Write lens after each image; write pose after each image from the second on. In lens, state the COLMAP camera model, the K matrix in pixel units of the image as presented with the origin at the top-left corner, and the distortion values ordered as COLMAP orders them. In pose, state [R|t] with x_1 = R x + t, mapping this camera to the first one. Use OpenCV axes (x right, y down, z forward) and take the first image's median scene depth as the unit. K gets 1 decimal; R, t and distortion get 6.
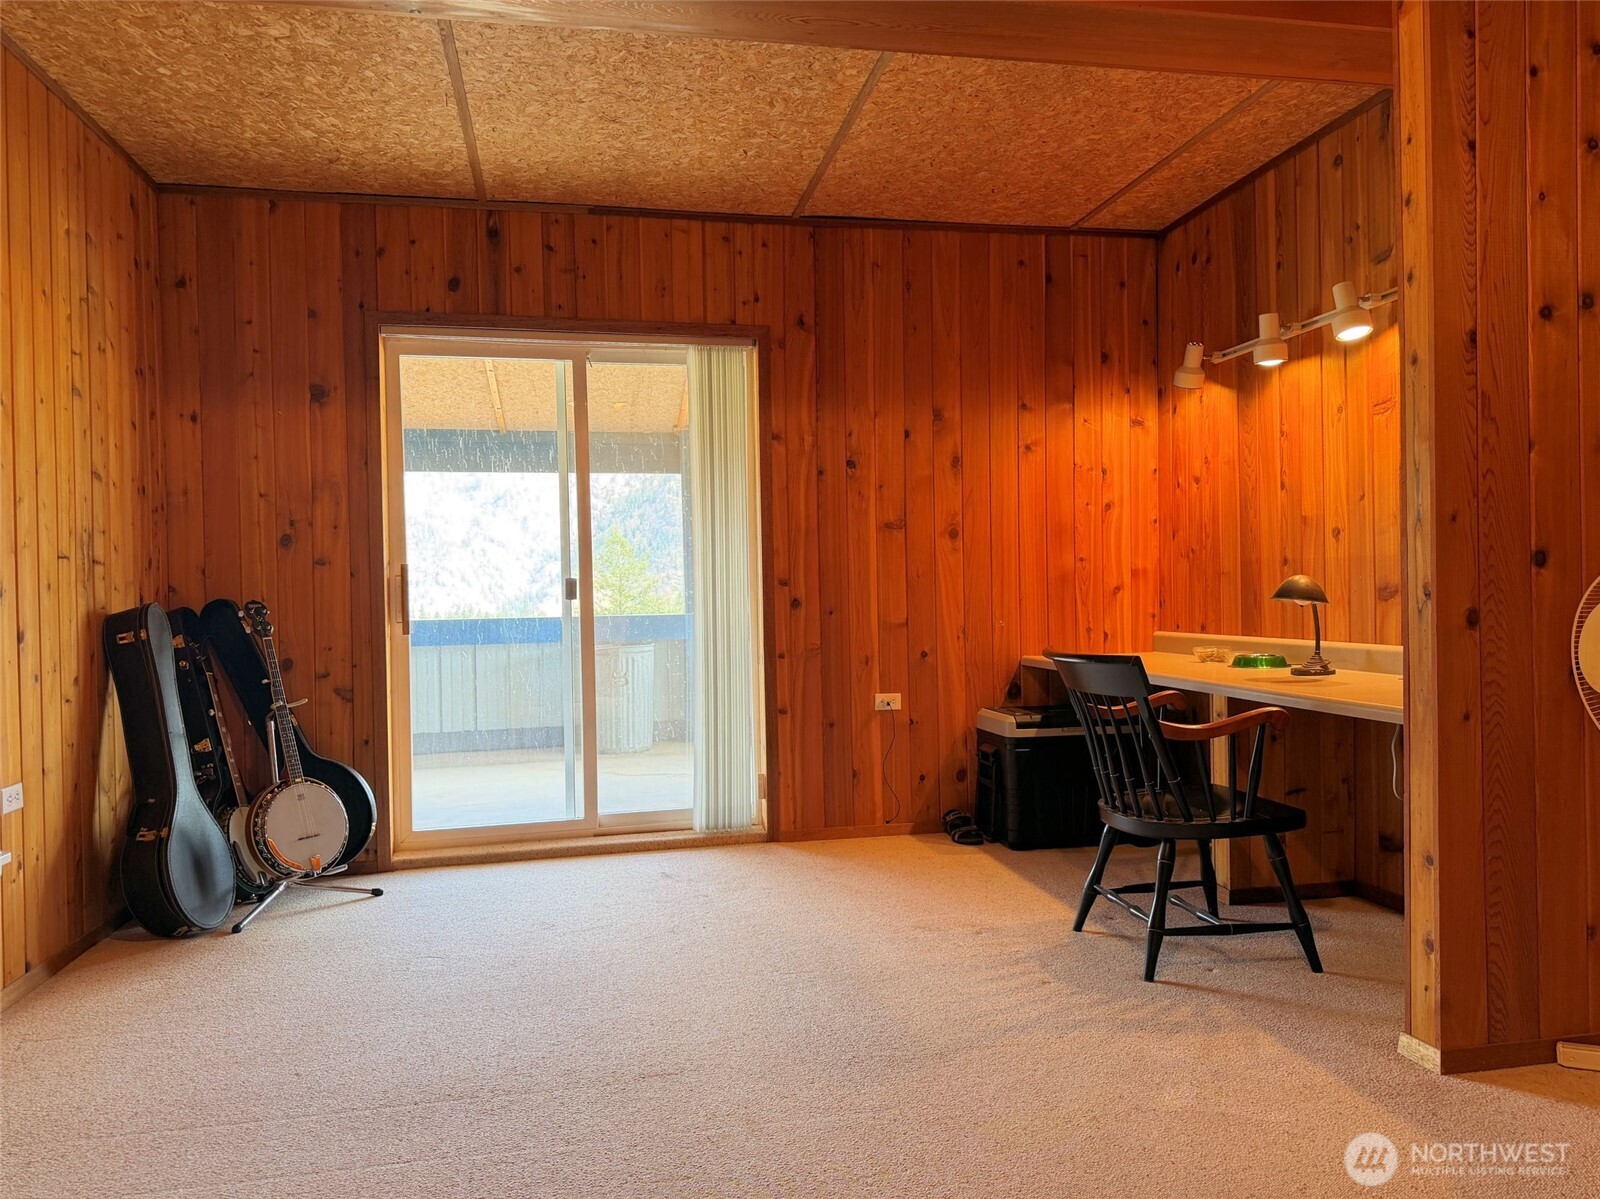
lens RADIAL K [[1120.5, 0, 800.0], [0, 1120.5, 599.5], [0, 0, 1]] dist [-0.003717, 0.007285]
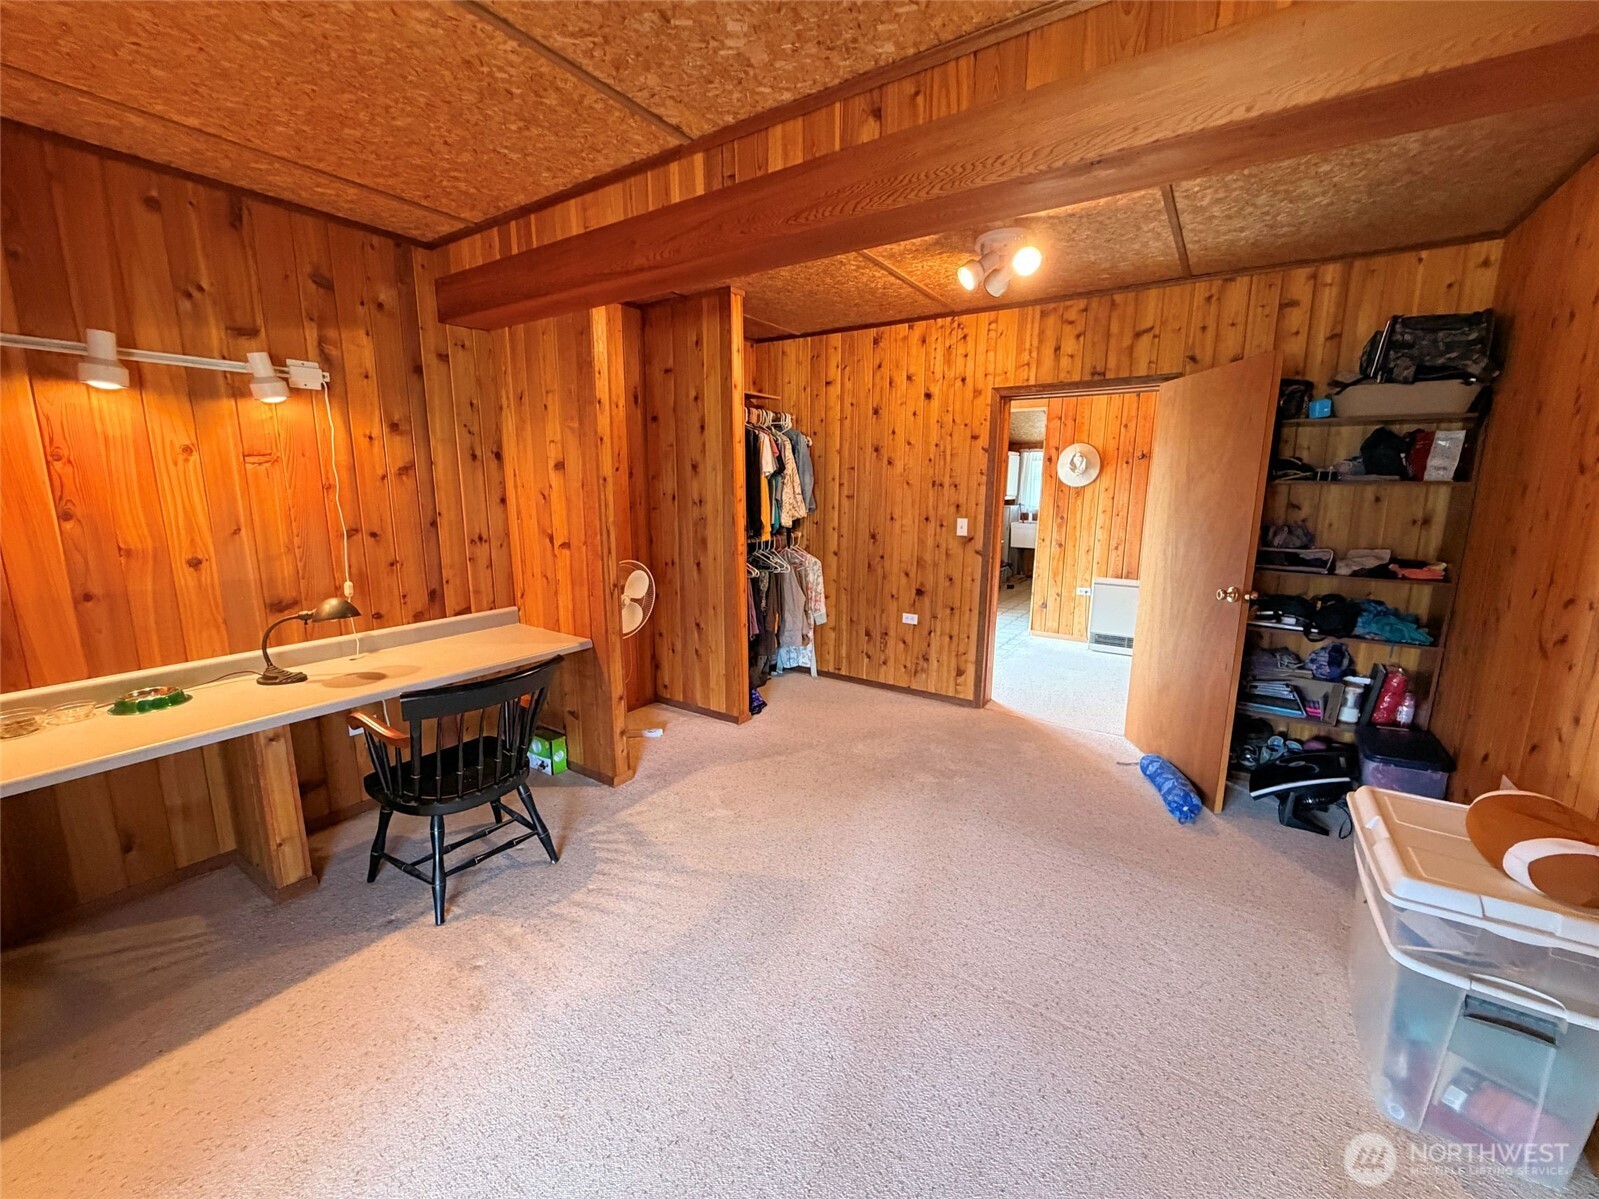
lens RADIAL K [[640.1, 0, 799.5], [0, 640.1, 599.5], [0, 0, 1]] dist [0.000288, 0.000264]
pose [[-0.708357, -0.113742, 0.696629, -0.390822], [0.013939, 0.984485, 0.174916, -0.128267], [-0.705716, 0.133613, -0.695781, 1.040956]]
